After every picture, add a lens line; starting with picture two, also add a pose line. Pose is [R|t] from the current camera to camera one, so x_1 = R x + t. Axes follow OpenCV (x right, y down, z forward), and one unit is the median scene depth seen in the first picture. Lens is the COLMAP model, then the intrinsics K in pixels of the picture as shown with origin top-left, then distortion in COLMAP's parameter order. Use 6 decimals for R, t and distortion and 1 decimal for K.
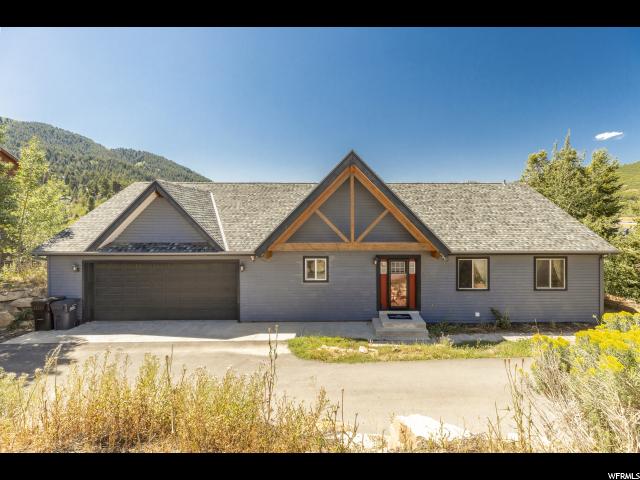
lens RADIAL K [[256.1, 0, 320.0], [0, 256.1, 240.0], [0, 0, 1]] dist [-0.000314, -0.000088]
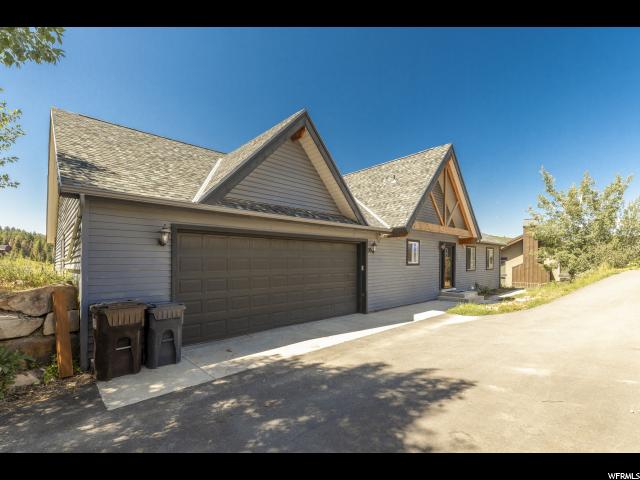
lens RADIAL K [[256.1, 0, 320.0], [0, 256.1, 240.0], [0, 0, 1]] dist [-0.000314, -0.000088]
pose [[0.784564, 0.049003, 0.618109, -0.959679], [0.035862, 0.991617, -0.124133, 0.178511], [-0.619010, 0.119557, 0.776230, 0.406487]]
